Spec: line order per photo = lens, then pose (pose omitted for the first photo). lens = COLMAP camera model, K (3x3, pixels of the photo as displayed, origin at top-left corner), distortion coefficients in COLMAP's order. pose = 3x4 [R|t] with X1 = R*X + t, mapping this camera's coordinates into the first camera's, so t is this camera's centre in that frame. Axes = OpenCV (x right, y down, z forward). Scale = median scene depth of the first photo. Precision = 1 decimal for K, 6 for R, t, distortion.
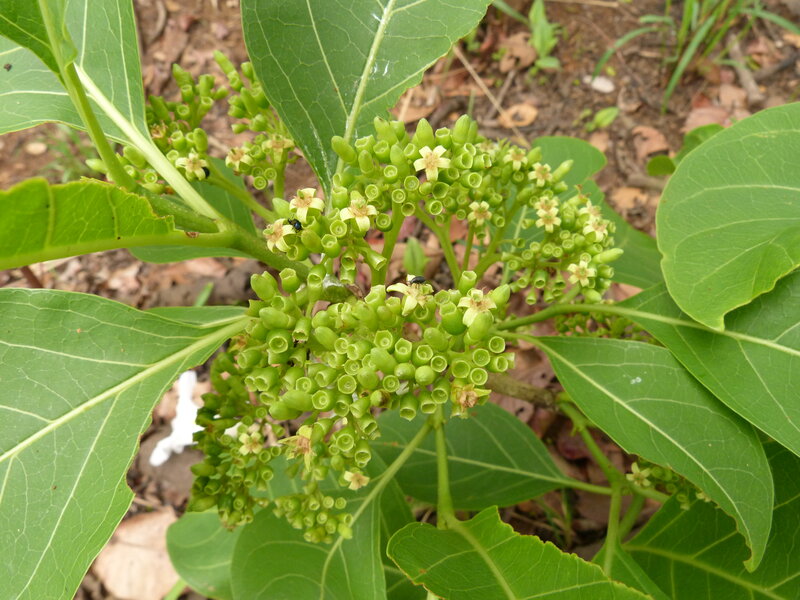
lens RADIAL K [[596.6, 0, 400.0], [0, 596.6, 300.0], [0, 0, 1]] dist [-0.001498, -0.000150]
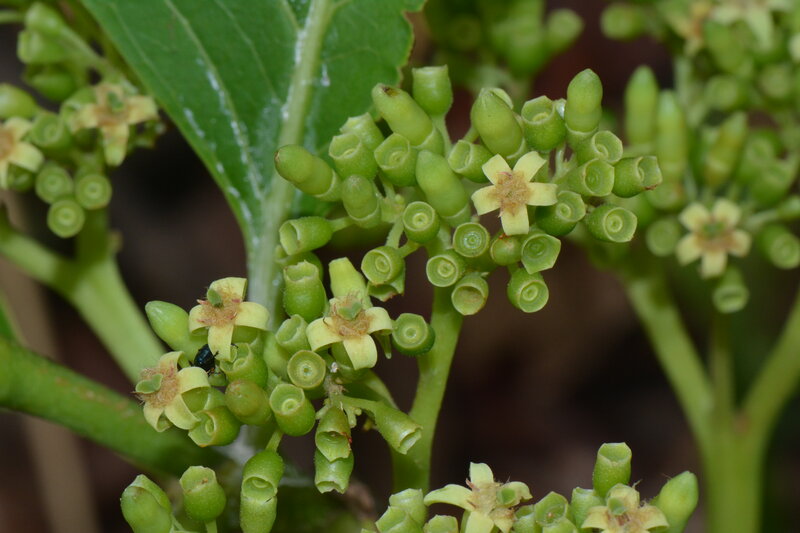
lens RADIAL K [[3640.7, 0, 400.0], [0, 3640.7, 266.5], [0, 0, 1]] dist [-1.101013, 2.086277]
pose [[0.996396, -0.067581, -0.051254, 0.096253], [0.063955, 0.995540, -0.069360, -0.004985], [0.055712, 0.065832, 0.996274, -1.481989]]
